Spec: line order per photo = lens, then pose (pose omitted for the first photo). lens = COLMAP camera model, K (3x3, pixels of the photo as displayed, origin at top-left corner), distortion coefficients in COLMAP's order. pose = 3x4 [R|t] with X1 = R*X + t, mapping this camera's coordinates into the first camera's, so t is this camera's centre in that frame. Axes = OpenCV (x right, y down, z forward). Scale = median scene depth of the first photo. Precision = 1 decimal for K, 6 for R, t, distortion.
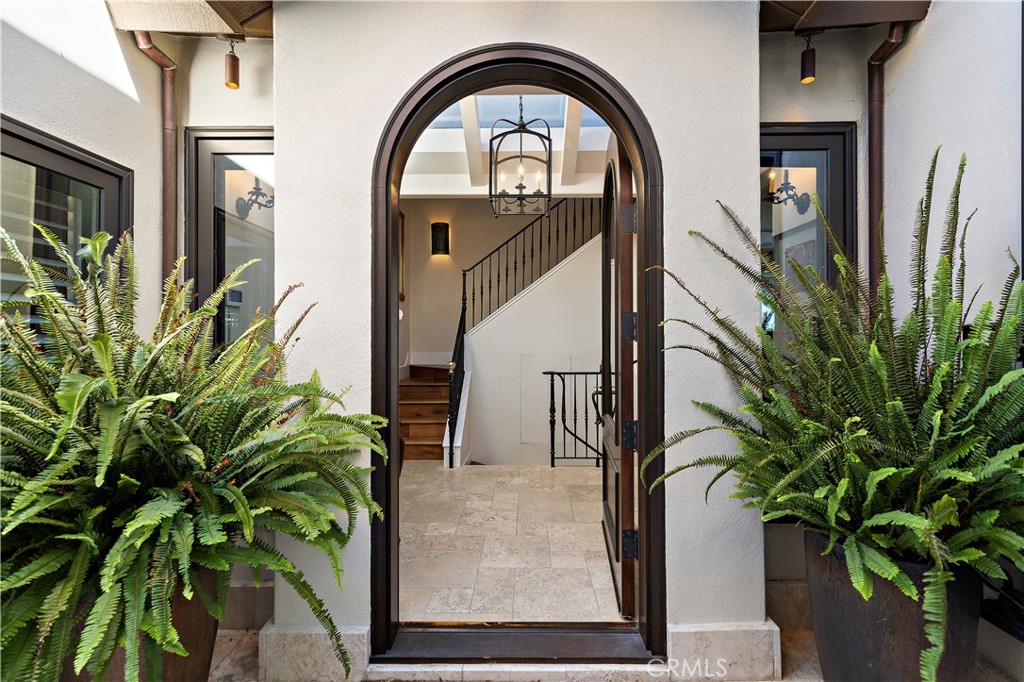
lens RADIAL K [[437.3, 0, 513.0], [0, 437.3, 343.5], [0, 0, 1]] dist [-0.000749, -0.000273]
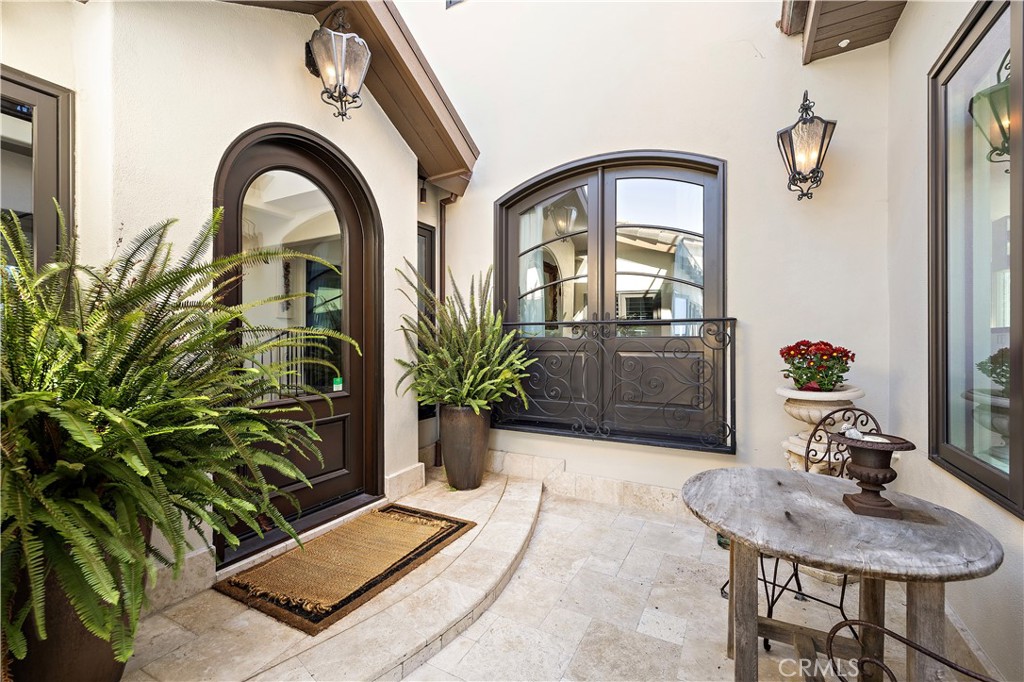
lens RADIAL K [[437.3, 0, 511.0], [0, 437.3, 342.6], [0, 0, 1]] dist [-0.000749, -0.000273]
pose [[0.458593, 0.004946, 0.888633, -1.053760], [-0.008471, 0.999963, -0.001194, 0.057666], [-0.888606, -0.006980, 0.458618, -0.340454]]
